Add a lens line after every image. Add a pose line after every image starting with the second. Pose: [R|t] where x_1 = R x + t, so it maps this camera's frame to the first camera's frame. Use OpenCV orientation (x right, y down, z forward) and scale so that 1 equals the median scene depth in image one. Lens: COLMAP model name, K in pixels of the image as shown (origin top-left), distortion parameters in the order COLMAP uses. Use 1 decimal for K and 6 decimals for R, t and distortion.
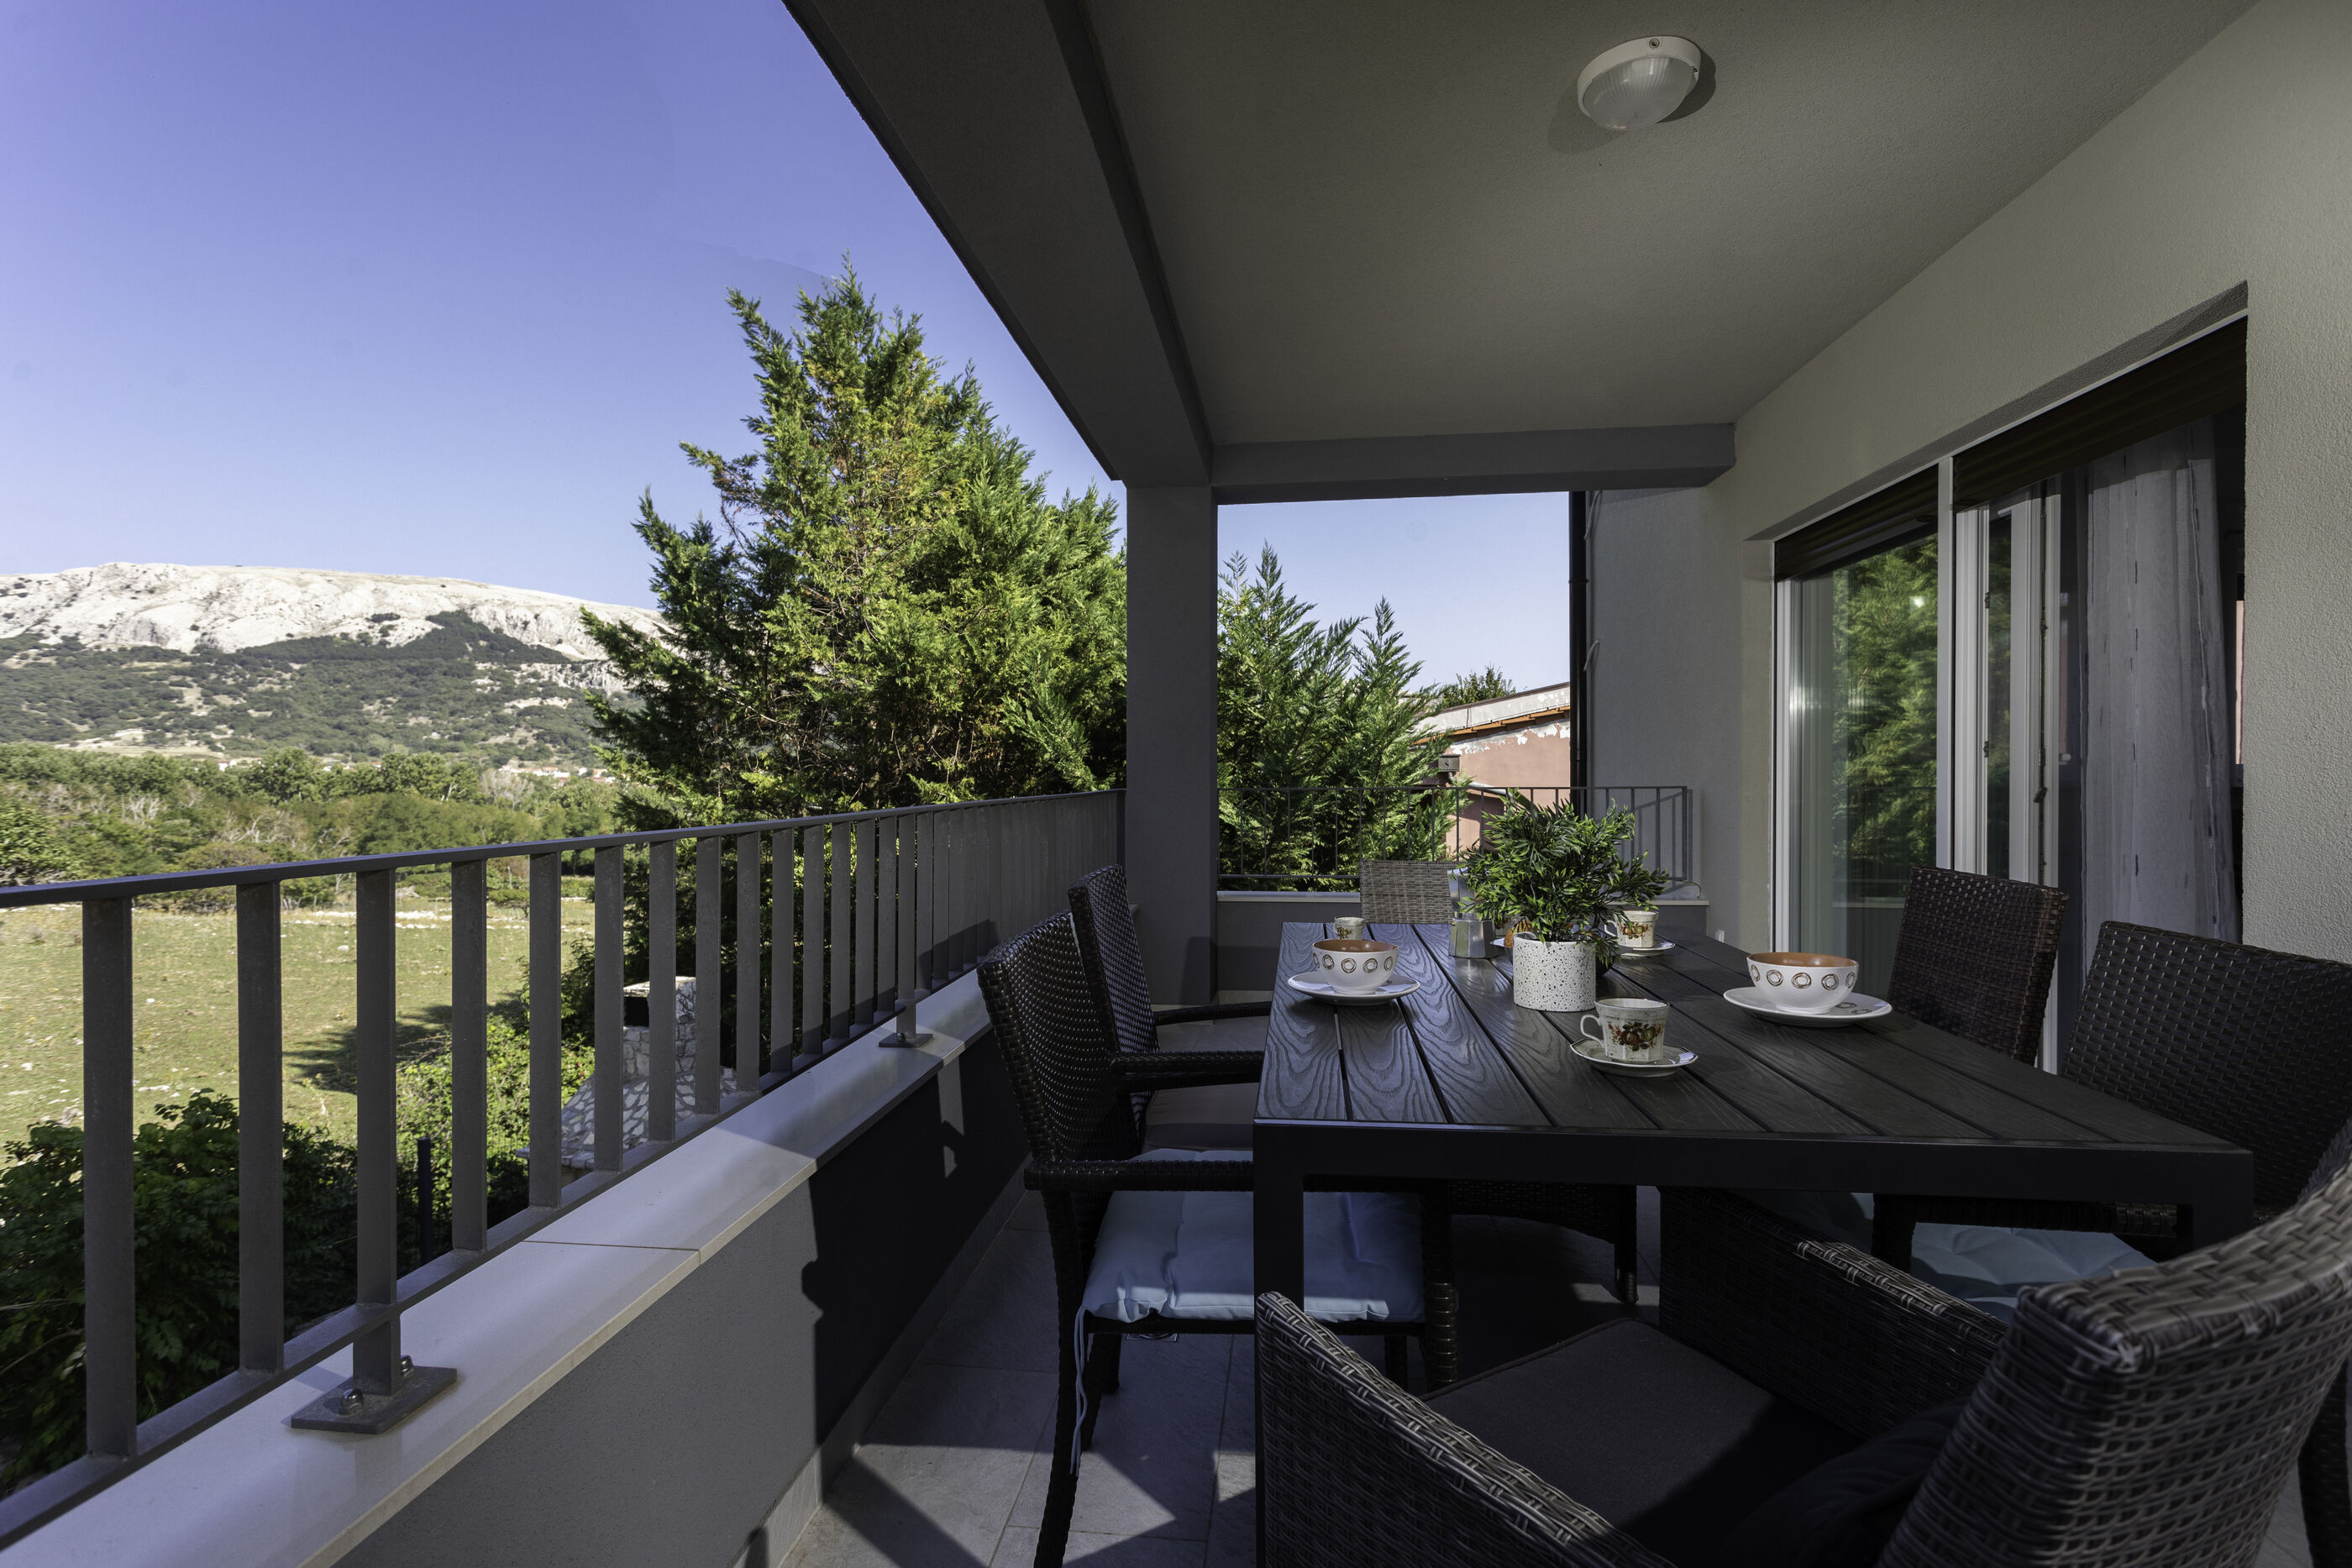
lens RADIAL K [[1097.3, 0, 1167.8], [0, 1097.3, 778.5], [0, 0, 1]] dist [-0.000301, 0.002537]
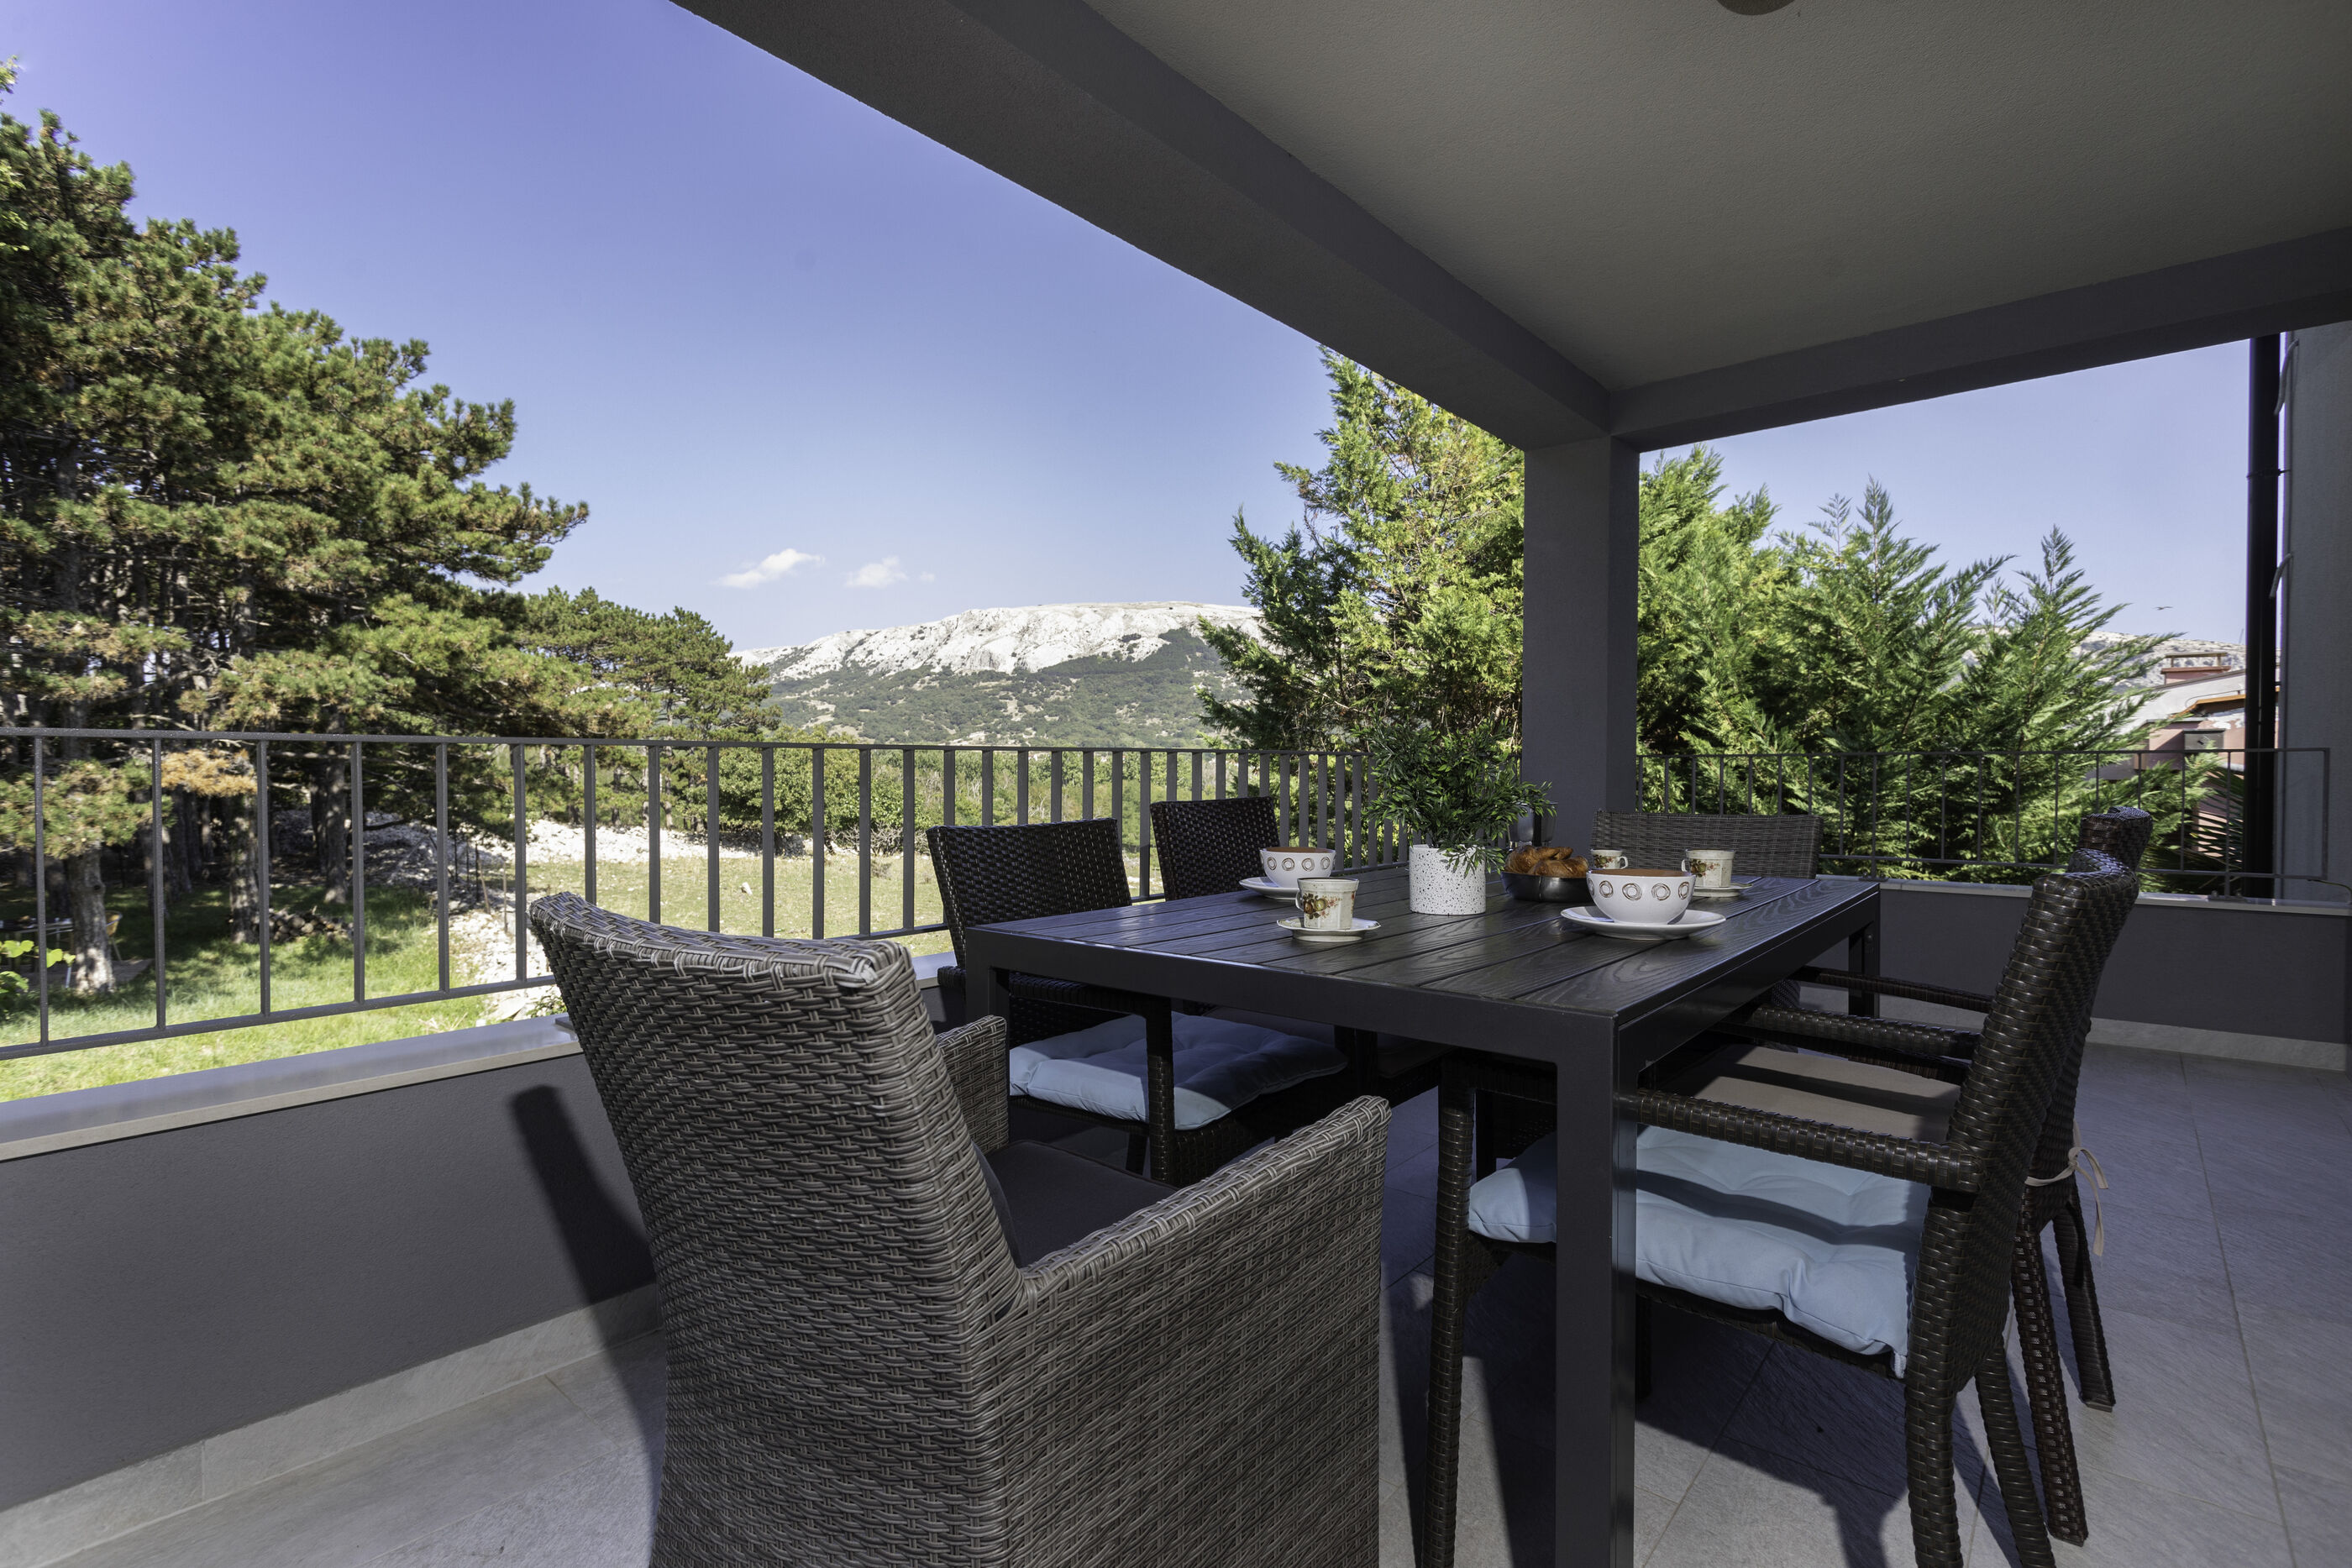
lens RADIAL K [[1097.3, 0, 1167.7], [0, 1097.3, 783.9], [0, 0, 1]] dist [-0.000301, 0.002537]
pose [[0.833358, 0.011662, -0.552611, 0.102755], [-0.005205, 0.999899, 0.013252, 0.010588], [0.552710, -0.008168, 0.833334, -0.003995]]
